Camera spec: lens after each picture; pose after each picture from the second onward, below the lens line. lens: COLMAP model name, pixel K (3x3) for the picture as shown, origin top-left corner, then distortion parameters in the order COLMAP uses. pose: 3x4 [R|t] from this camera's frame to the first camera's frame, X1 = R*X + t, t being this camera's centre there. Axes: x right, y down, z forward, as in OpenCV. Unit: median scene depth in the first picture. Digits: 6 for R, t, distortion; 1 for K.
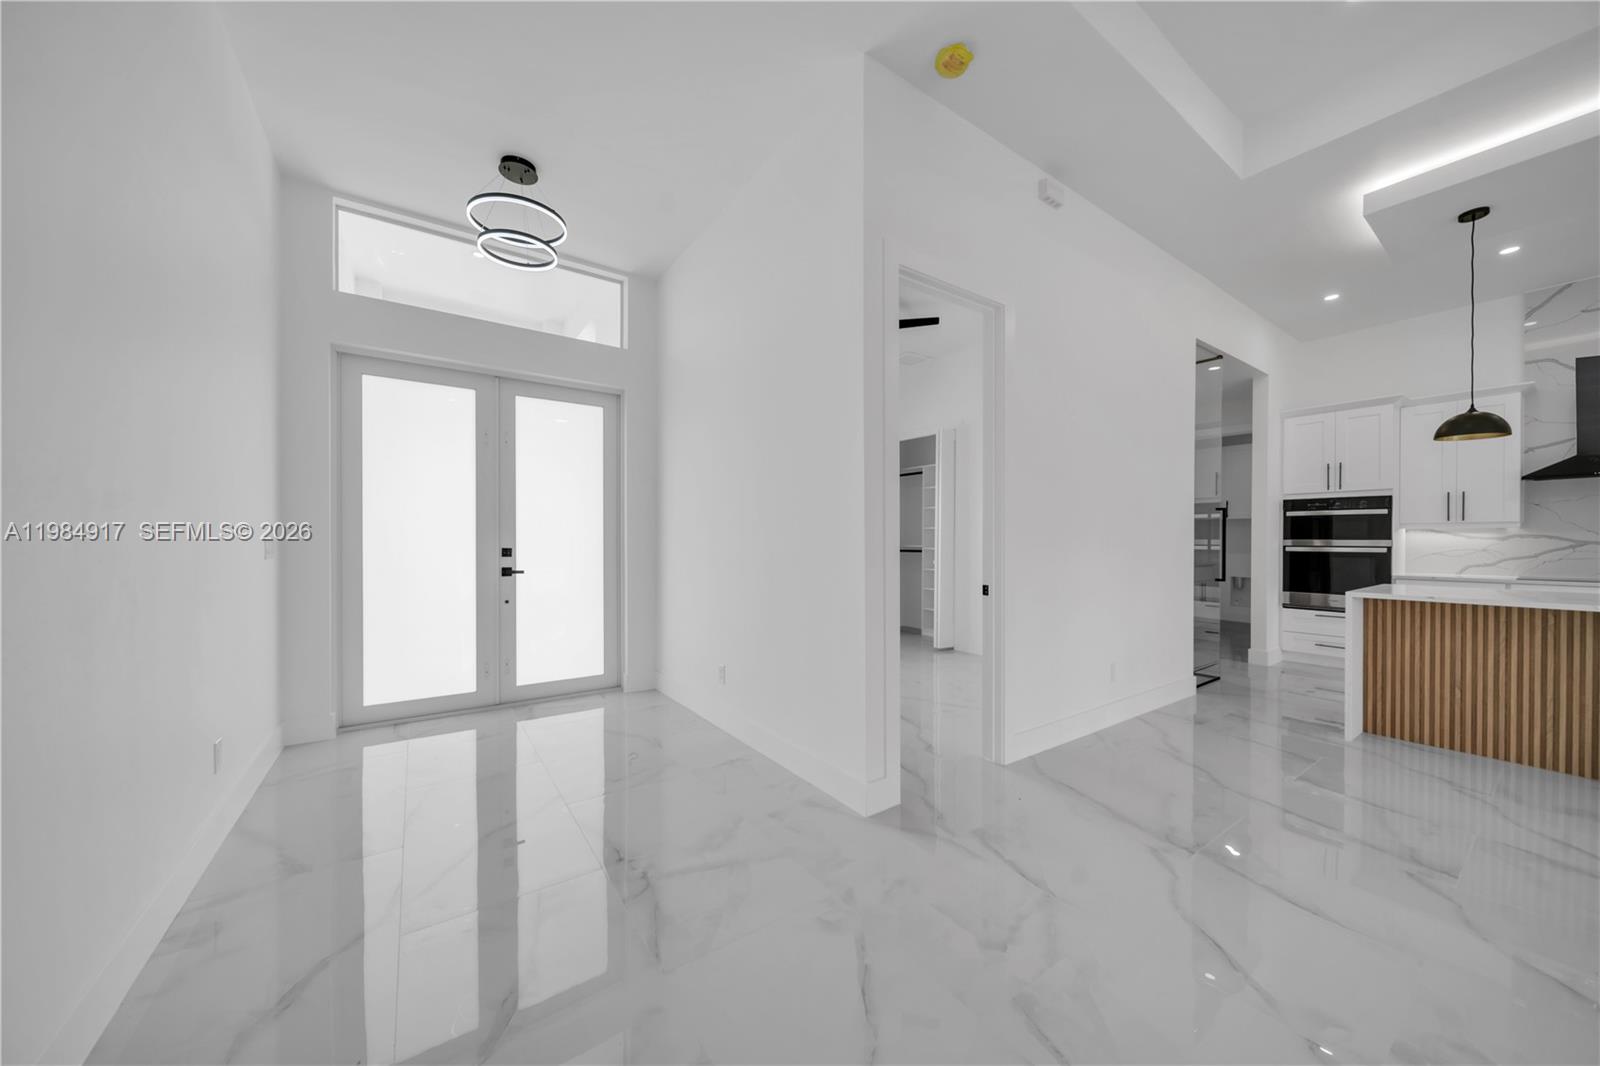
lens RADIAL K [[555.0, 0, 802.8], [0, 555.0, 546.3], [0, 0, 1]] dist [0.000122, -0.001000]
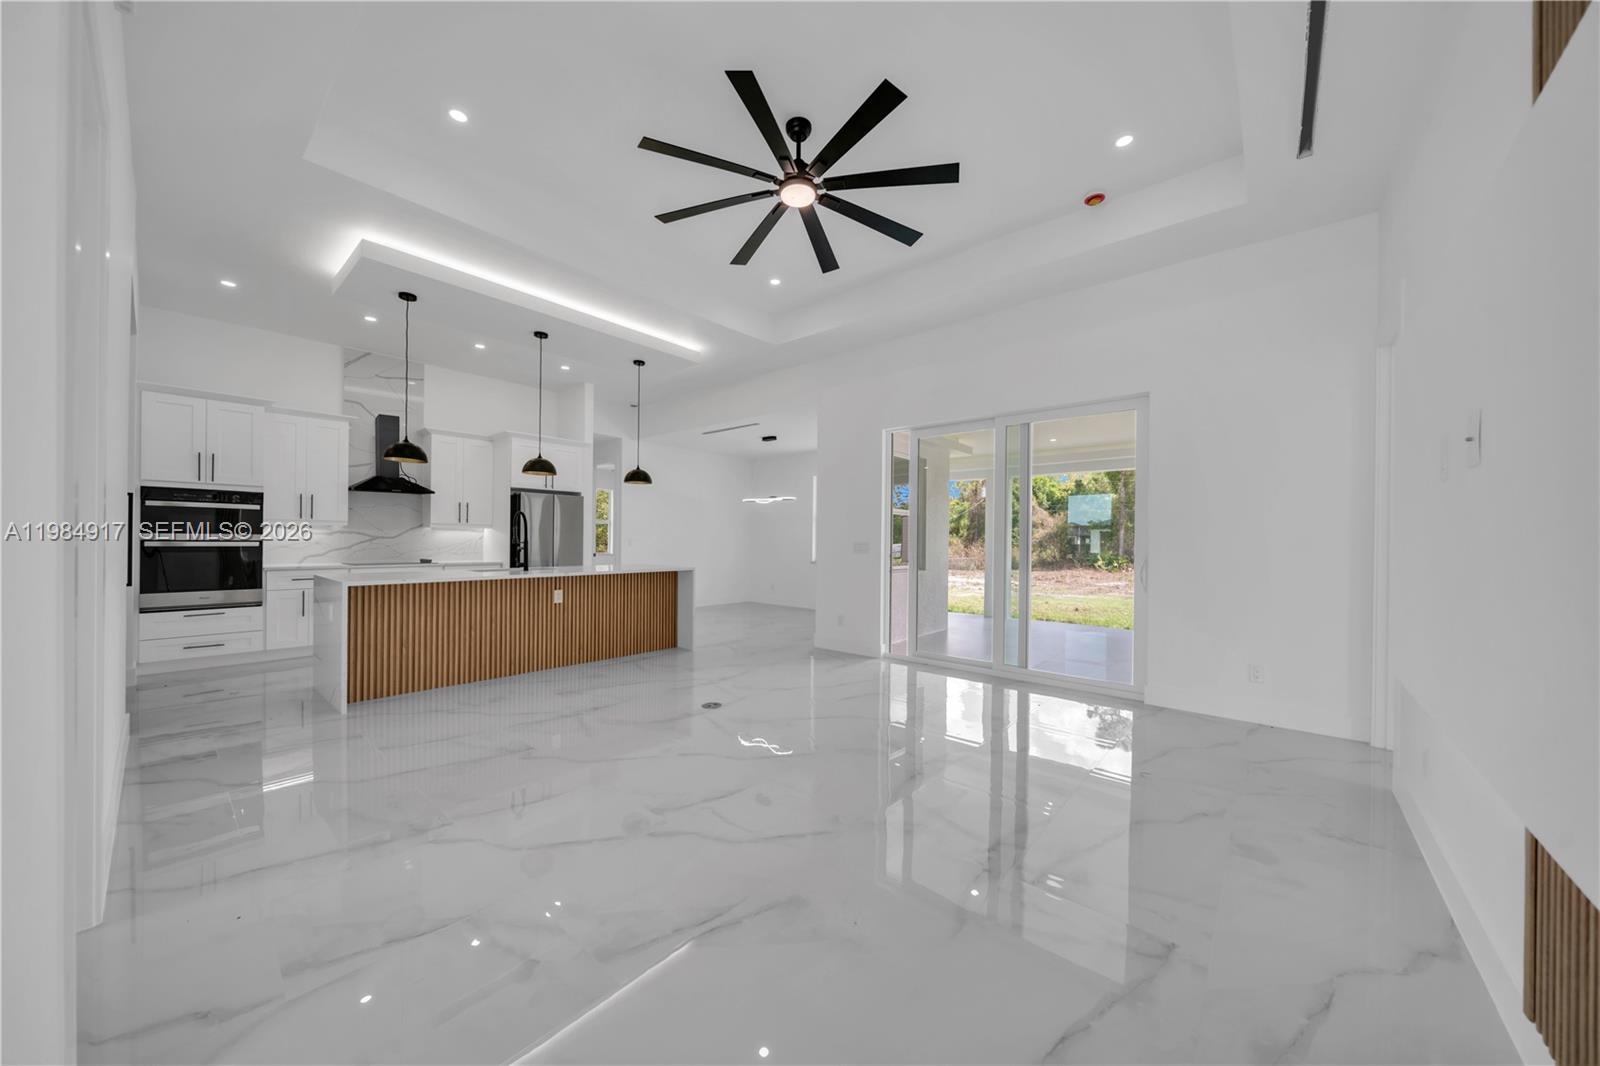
lens RADIAL K [[555.0, 0, 800.2], [0, 555.0, 537.7], [0, 0, 1]] dist [0.000122, -0.001000]
pose [[-0.252566, 0.002185, 0.967577, -0.254125], [0.001222, 0.999997, -0.001939, -0.001656], [-0.967579, 0.000693, -0.252568, 0.299252]]
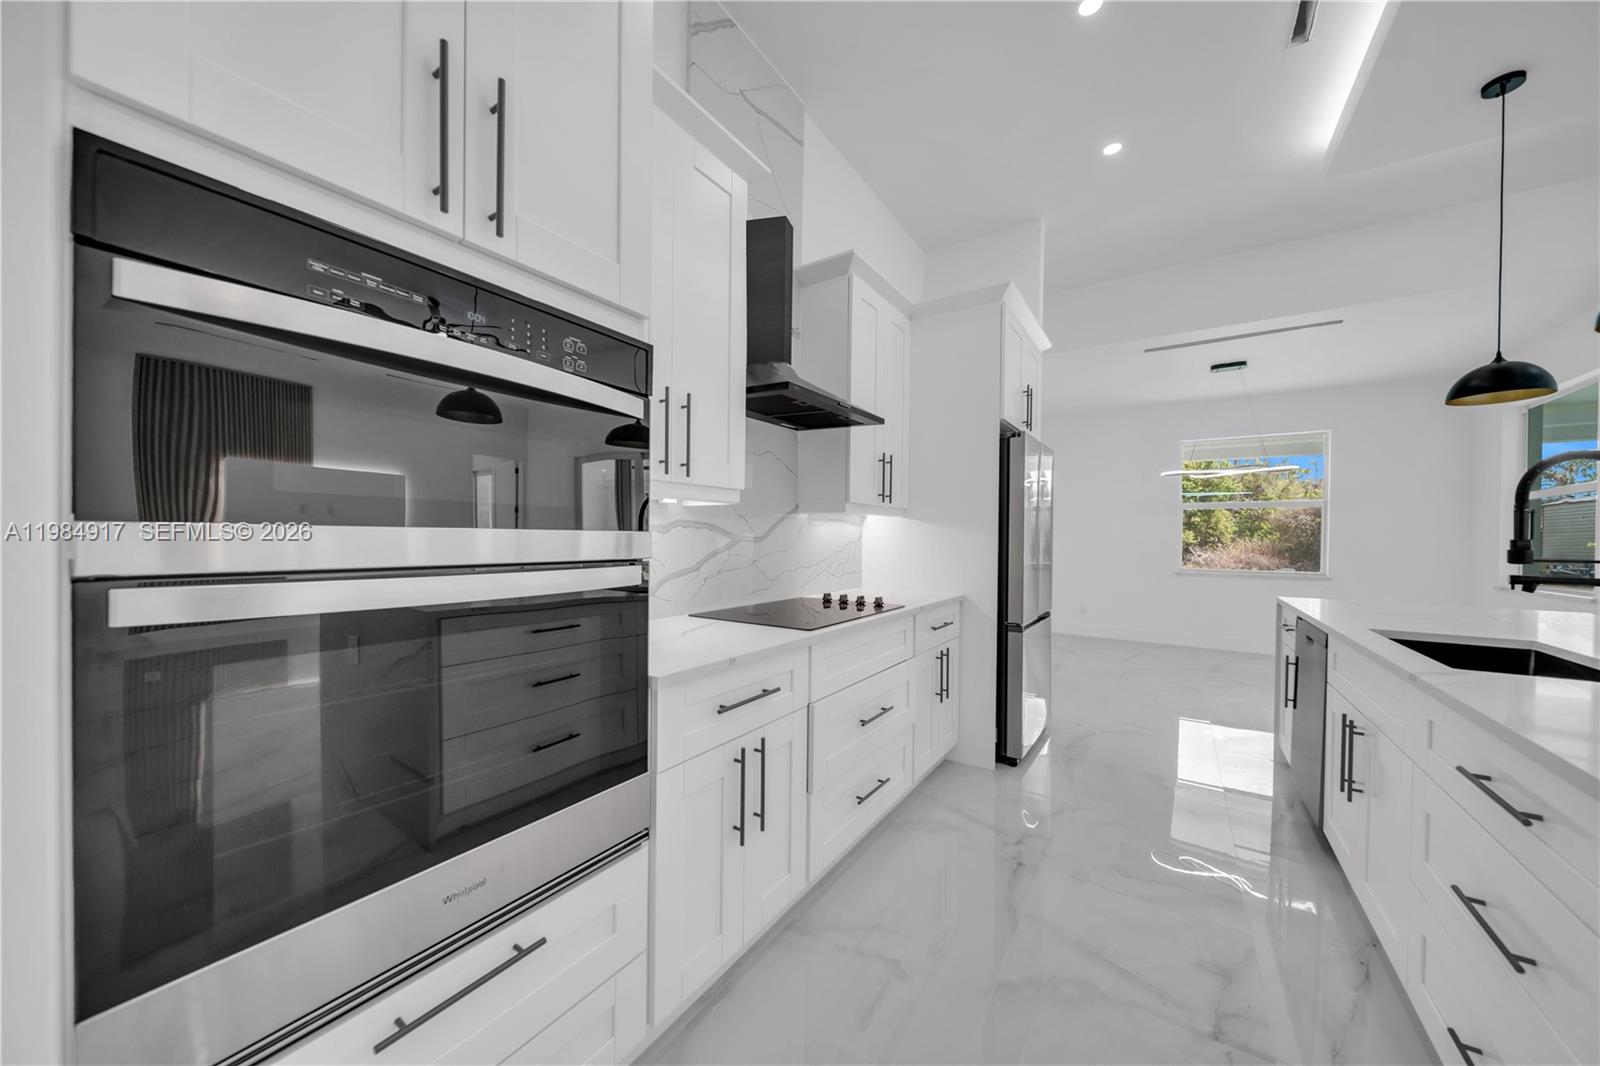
lens RADIAL K [[555.0, 0, 800.9], [0, 555.0, 540.3], [0, 0, 1]] dist [0.000122, -0.001000]
pose [[-0.363702, -0.011595, 0.931443, 0.900348], [-0.000303, 0.999924, 0.012330, -0.011474], [-0.931515, 0.004203, -0.363678, 1.136000]]
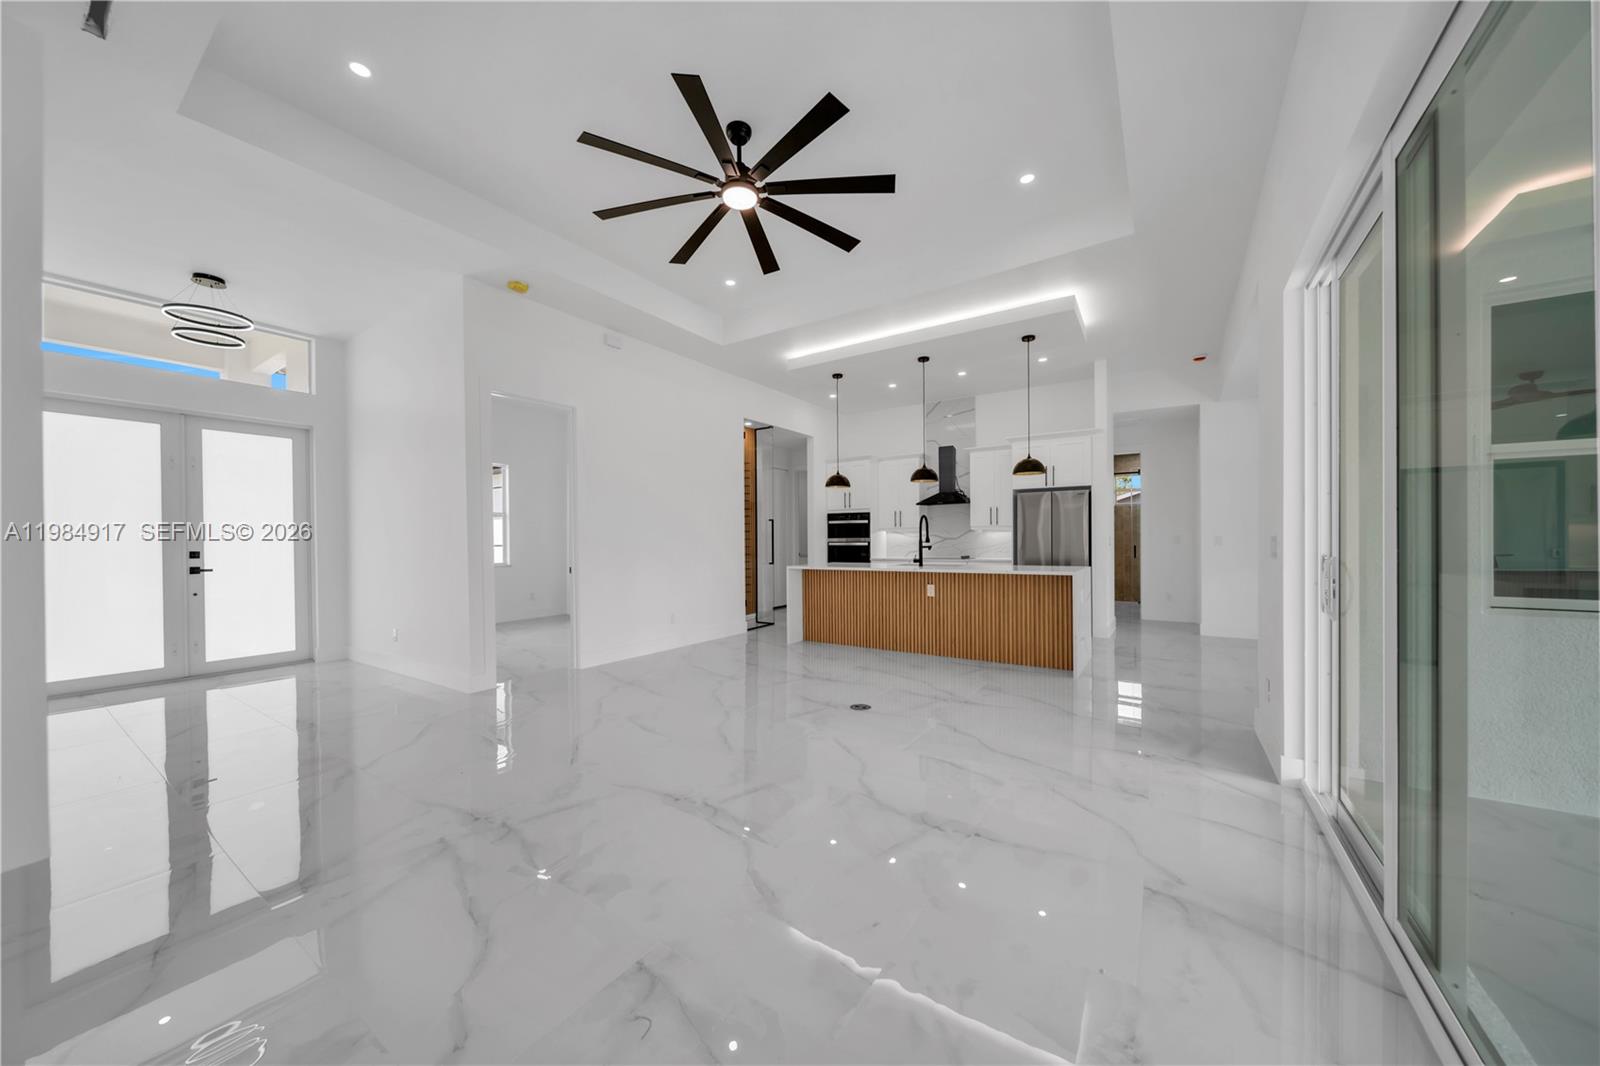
lens RADIAL K [[555.0, 0, 804.1], [0, 555.0, 542.4], [0, 0, 1]] dist [0.000122, -0.001000]
pose [[0.930891, -0.012297, 0.365090, 0.262098], [0.014868, 0.999881, -0.004233, 0.007648], [-0.364994, 0.009368, 0.930963, -0.601152]]
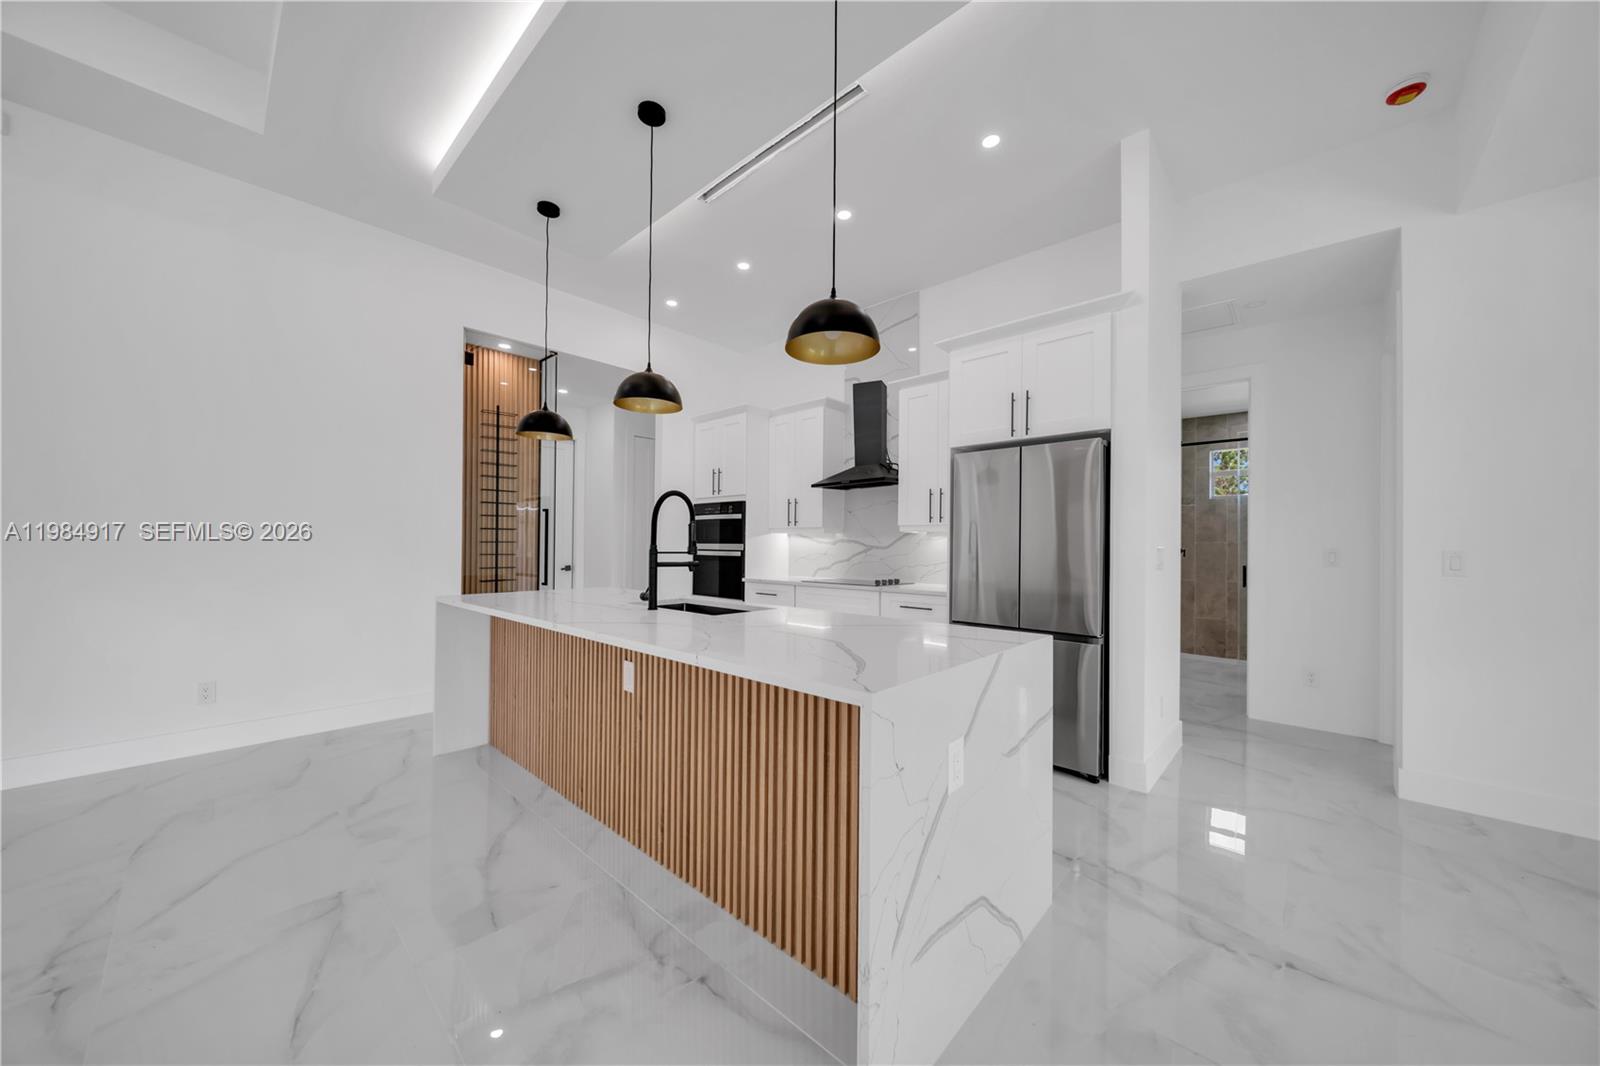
lens RADIAL K [[555.0, 0, 805.5], [0, 555.0, 539.0], [0, 0, 1]] dist [0.000122, -0.001000]
pose [[0.975993, 0.010672, 0.217539, 1.051042], [-0.005959, 0.999733, -0.022313, 0.002379], [-0.217719, 0.020481, 0.975797, -0.037880]]
